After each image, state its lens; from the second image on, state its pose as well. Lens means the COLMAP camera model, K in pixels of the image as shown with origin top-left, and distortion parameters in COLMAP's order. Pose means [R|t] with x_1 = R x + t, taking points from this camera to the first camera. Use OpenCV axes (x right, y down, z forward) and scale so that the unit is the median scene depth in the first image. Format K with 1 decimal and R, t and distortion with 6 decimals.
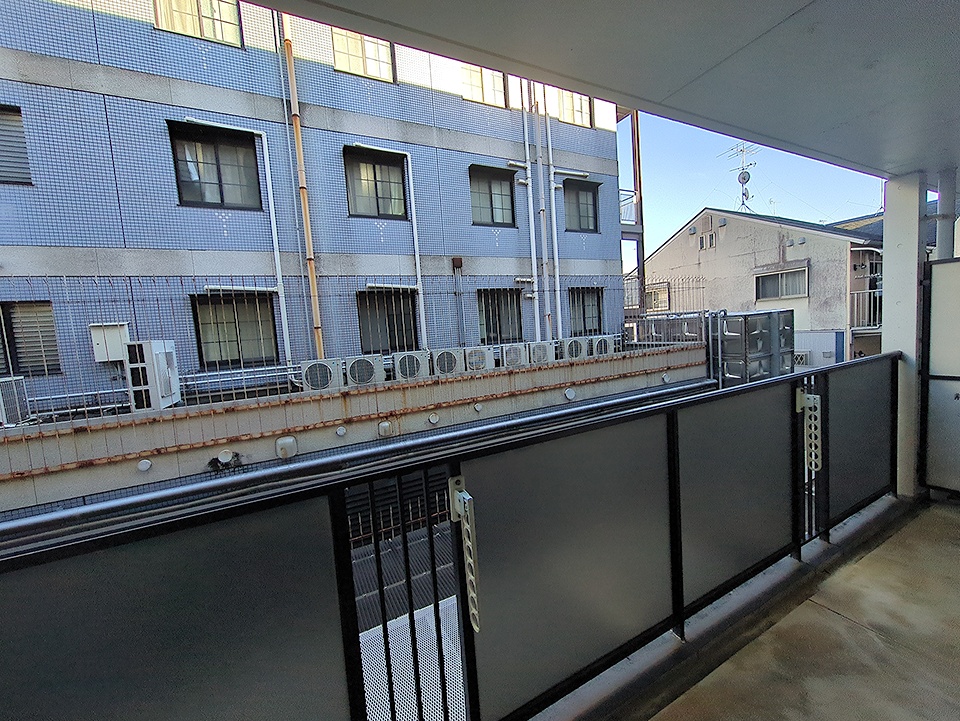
lens RADIAL K [[380.6, 0, 480.9], [0, 380.6, 360.1], [0, 0, 1]] dist [-0.000908, 0.002221]
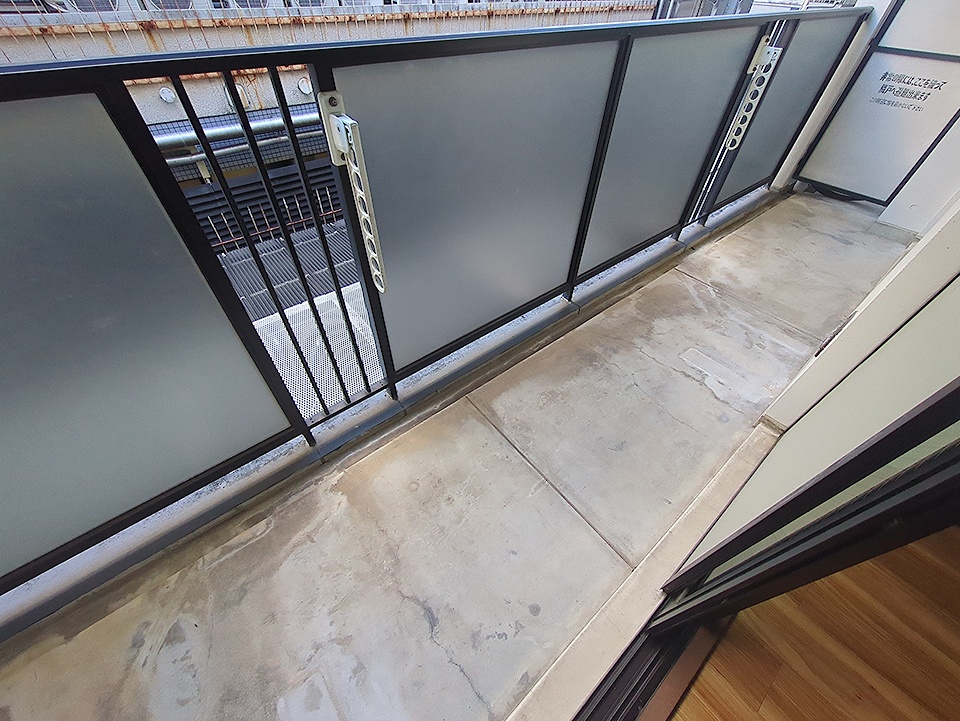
lens RADIAL K [[380.6, 0, 478.4], [0, 380.6, 362.7], [0, 0, 1]] dist [-0.000908, 0.002221]
pose [[0.973524, -0.086585, 0.211550, 0.003943], [-0.075952, 0.750370, 0.656640, 0.114175], [-0.215596, -0.655323, 0.723927, 0.087452]]
